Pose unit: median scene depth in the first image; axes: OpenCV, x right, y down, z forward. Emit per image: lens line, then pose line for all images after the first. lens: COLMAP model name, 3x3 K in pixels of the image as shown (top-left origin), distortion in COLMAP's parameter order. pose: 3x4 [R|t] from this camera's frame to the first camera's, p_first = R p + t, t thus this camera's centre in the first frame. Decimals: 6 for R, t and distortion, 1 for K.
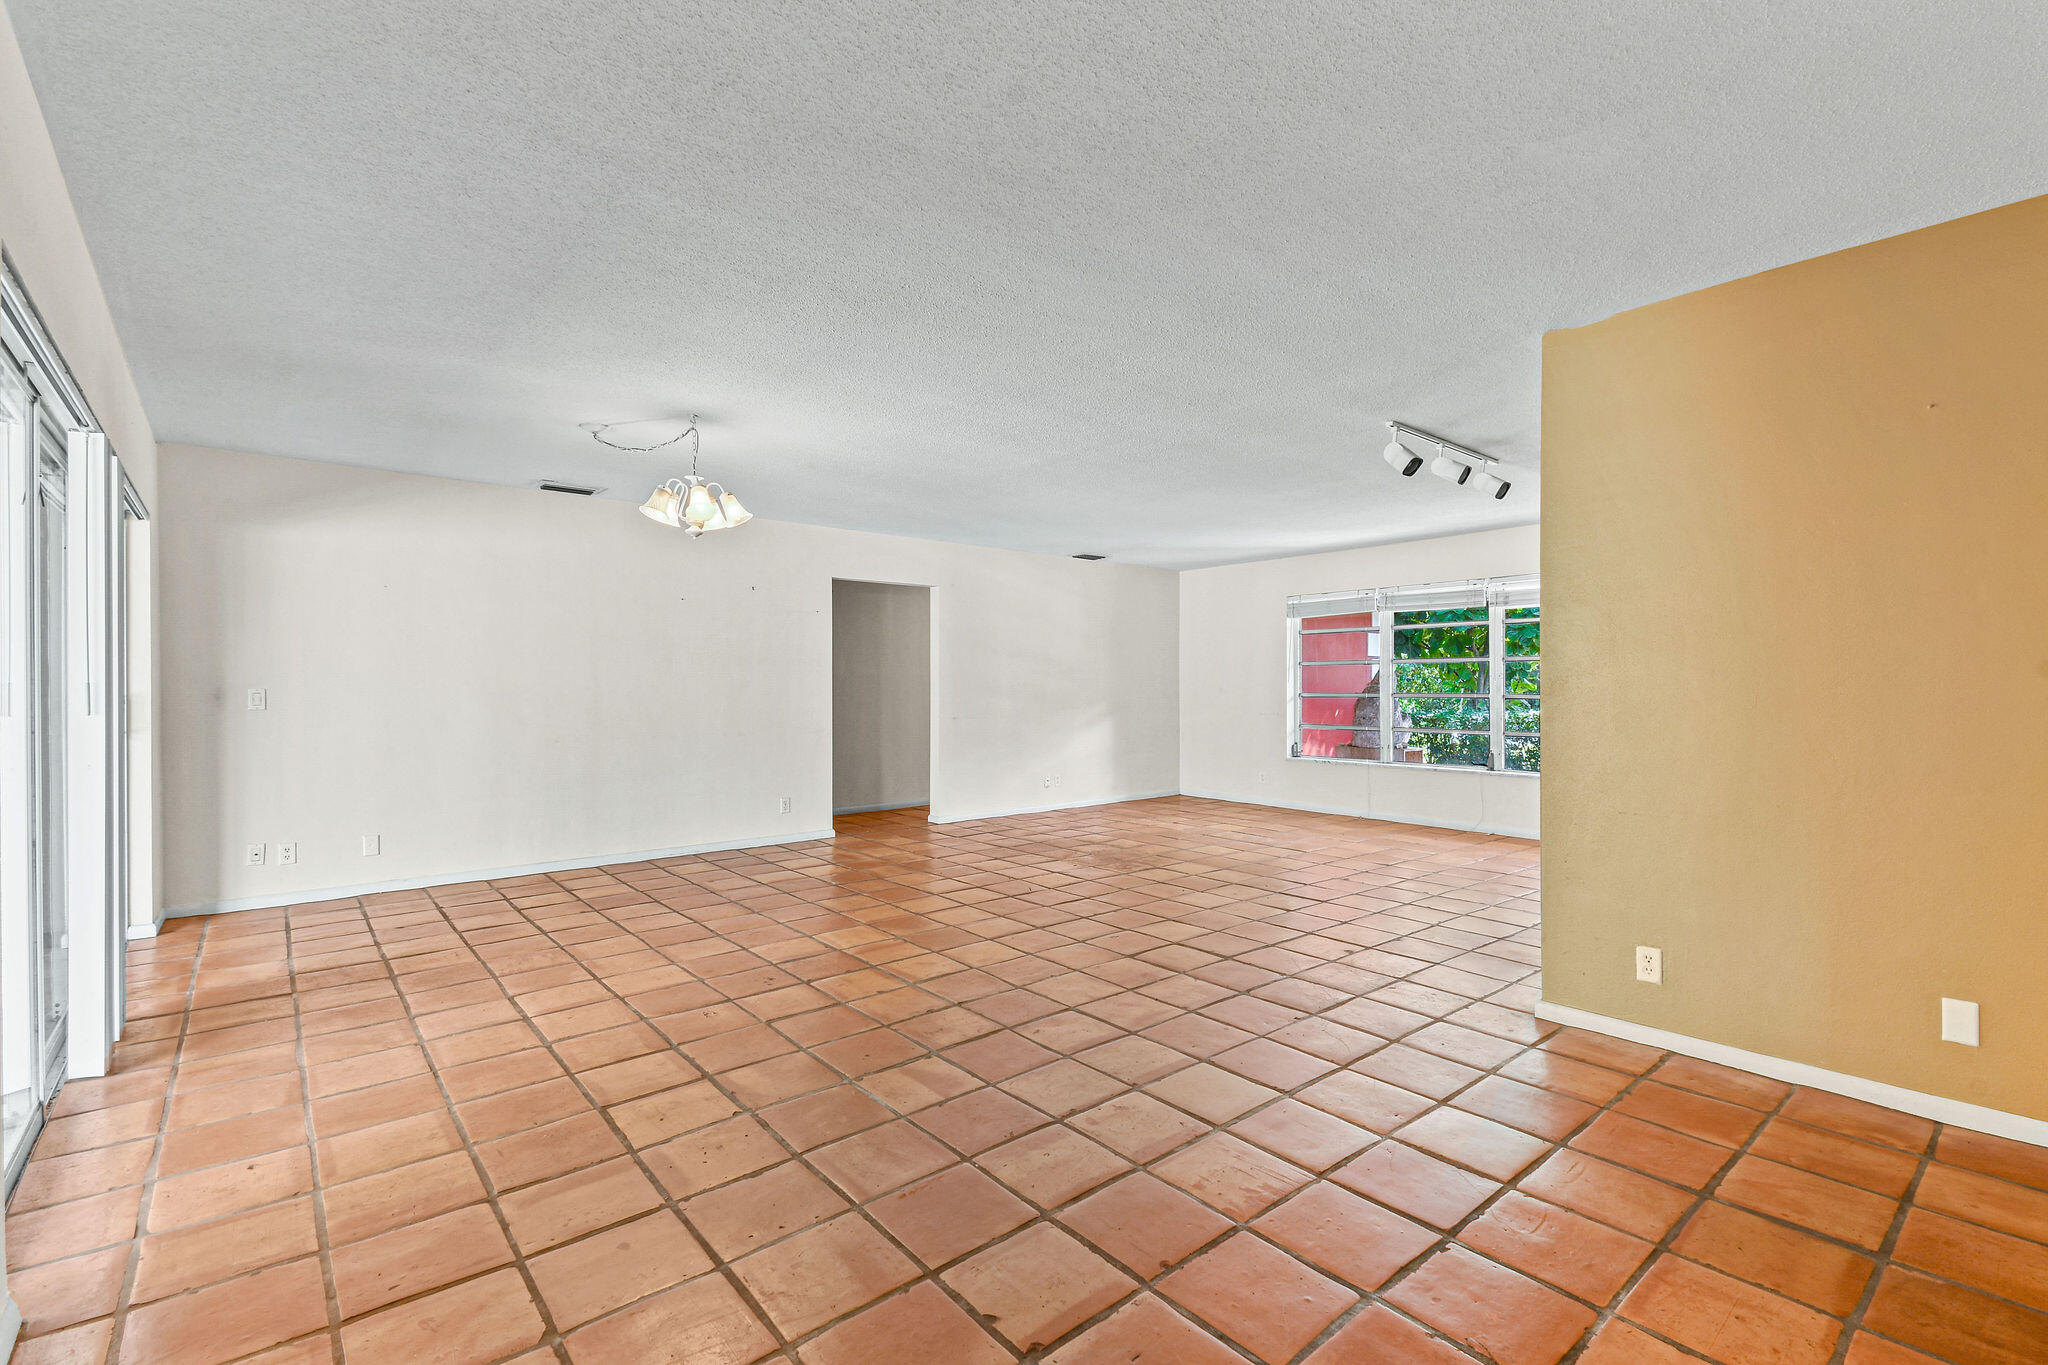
lens RADIAL K [[925.3, 0, 1044.3], [0, 925.3, 682.8], [0, 0, 1]] dist [0.021466, -0.006353]
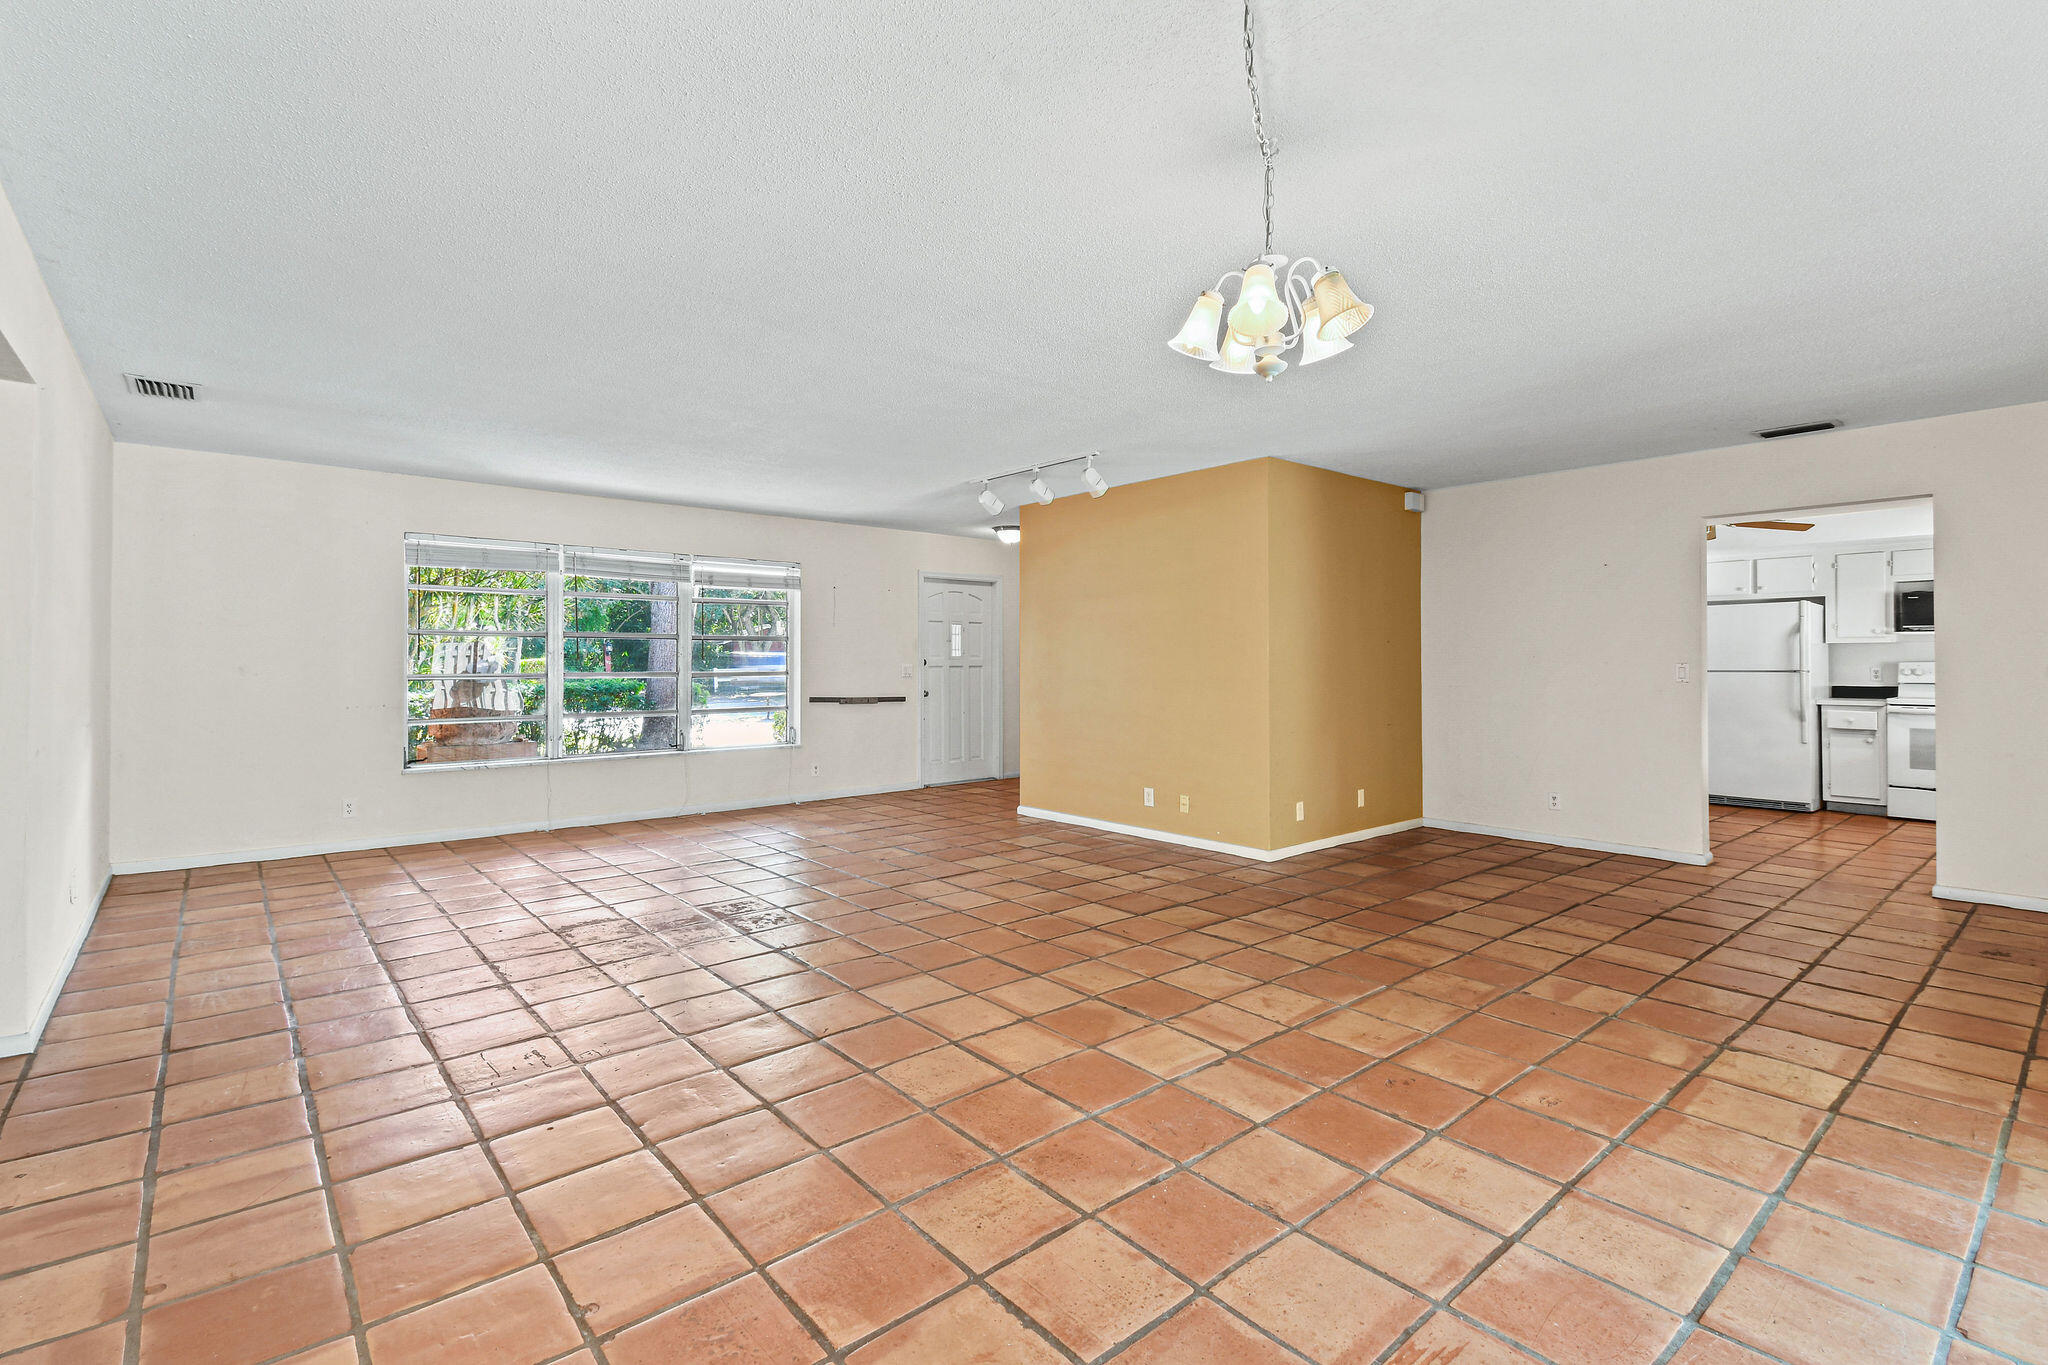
lens RADIAL K [[925.3, 0, 1034.2], [0, 925.3, 667.8], [0, 0, 1]] dist [0.021466, -0.006353]
pose [[-0.000919, -0.006853, 0.999976, -0.939301], [0.000663, 0.999976, 0.006854, 0.001447], [-0.999999, 0.000669, -0.000914, 1.199299]]
